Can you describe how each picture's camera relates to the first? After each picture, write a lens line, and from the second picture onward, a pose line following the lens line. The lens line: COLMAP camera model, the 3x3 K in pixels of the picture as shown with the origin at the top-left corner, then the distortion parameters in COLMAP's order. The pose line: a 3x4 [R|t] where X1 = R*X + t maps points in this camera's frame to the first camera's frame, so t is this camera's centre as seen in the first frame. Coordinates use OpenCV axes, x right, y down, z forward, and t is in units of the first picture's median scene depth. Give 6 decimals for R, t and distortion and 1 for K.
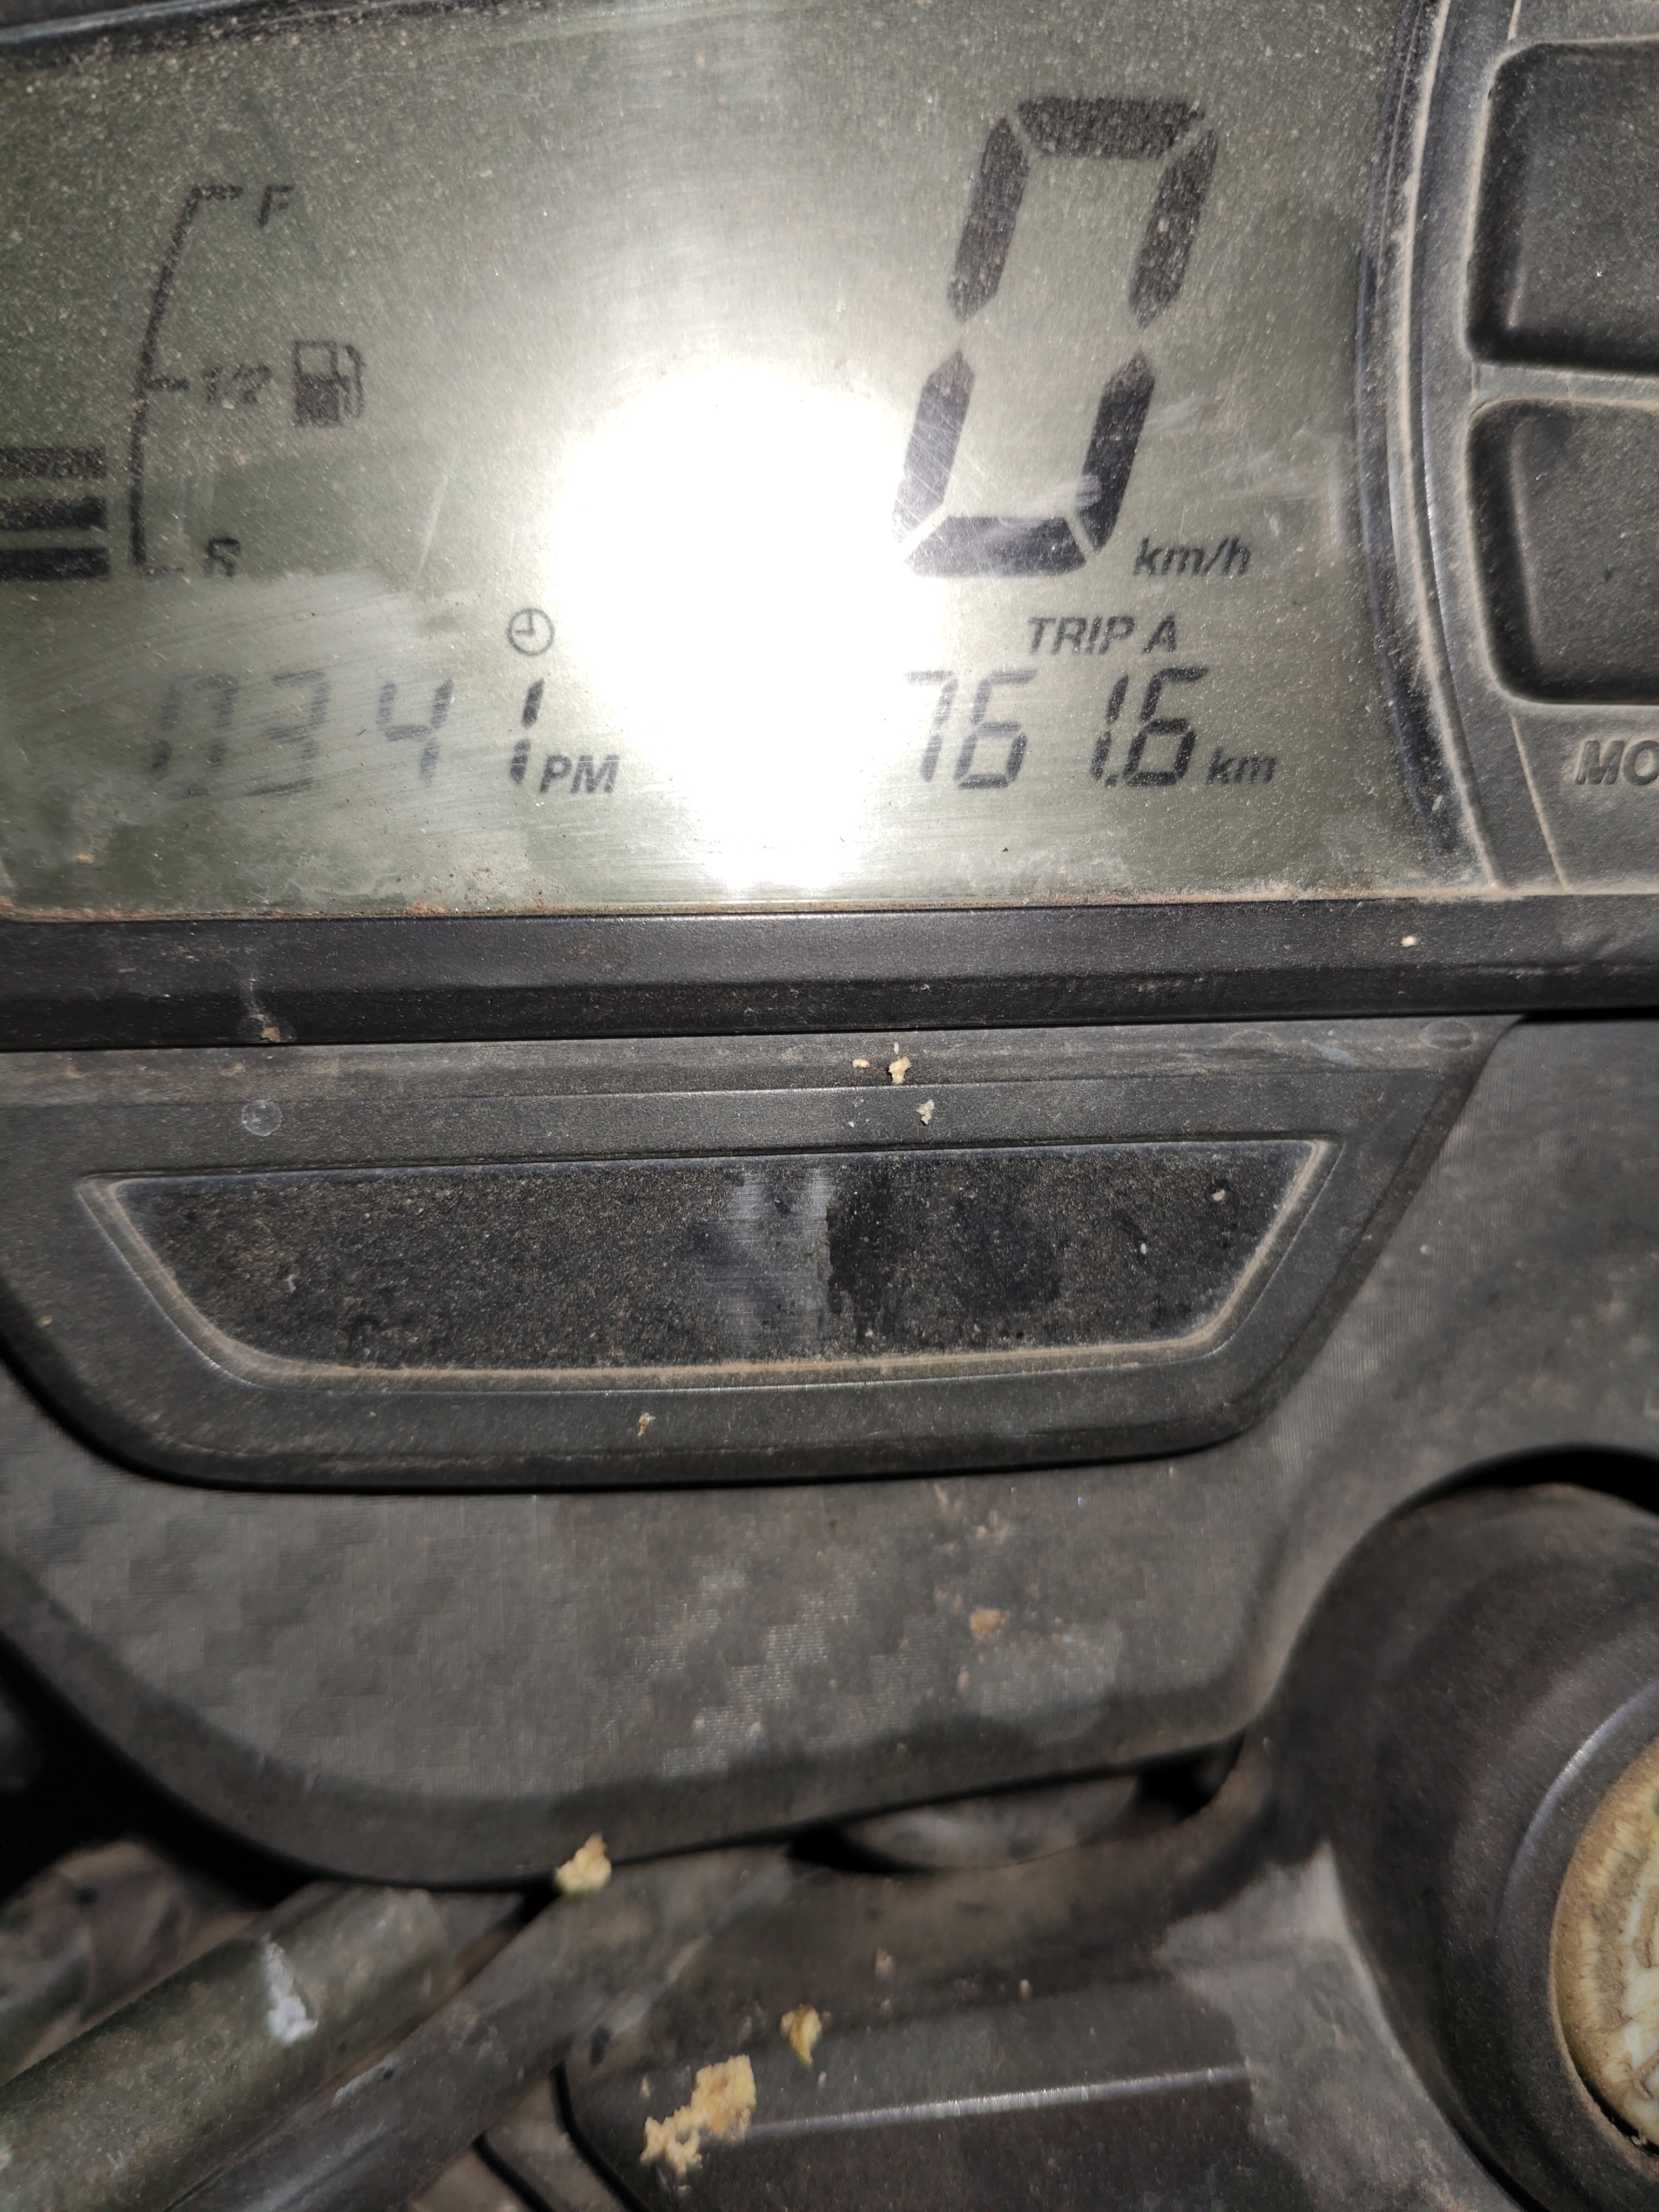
lens RADIAL K [[1789.7, 0, 807.5], [0, 1789.7, 1125.5], [0, 0, 1]] dist [-0.015761, -0.089487]
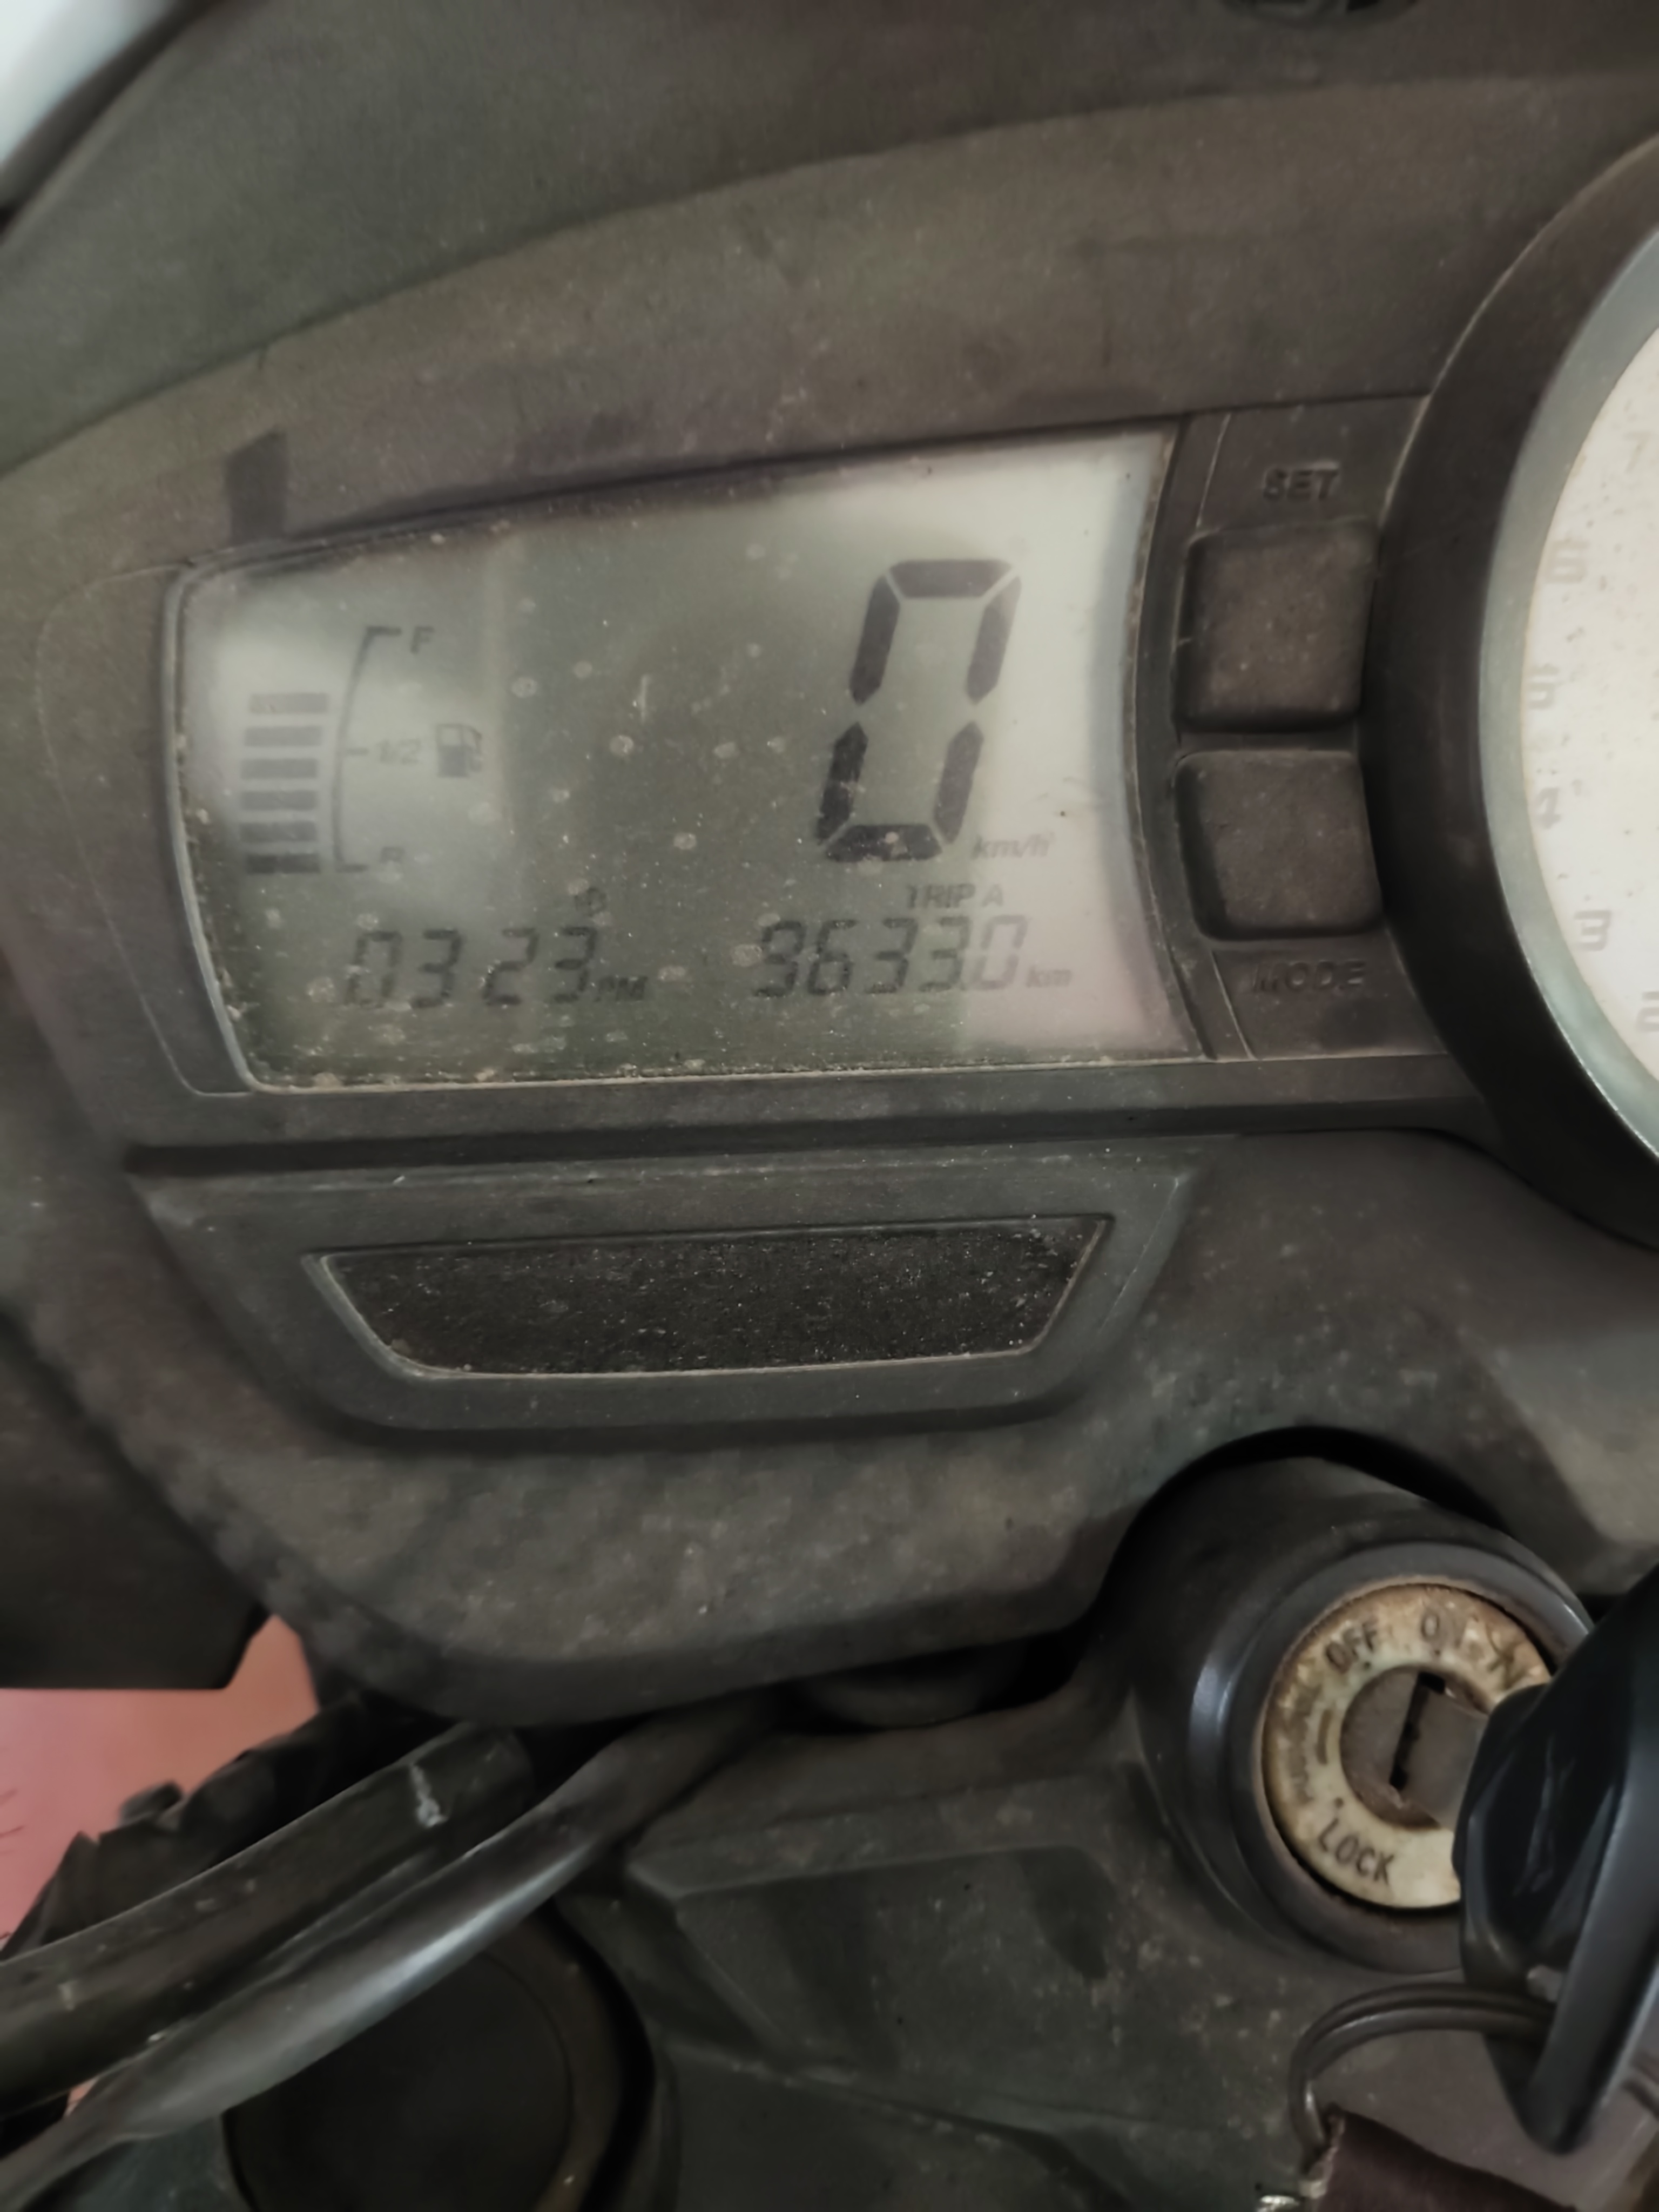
lens RADIAL K [[1789.7, 0, 867.7], [0, 1789.7, 1101.4], [0, 0, 1]] dist [-0.015761, -0.089487]
pose [[0.999915, -0.010615, 0.007627, 0.075610], [0.010912, 0.999141, -0.039990, -0.034332], [-0.007196, 0.040070, 0.999171, -0.548736]]
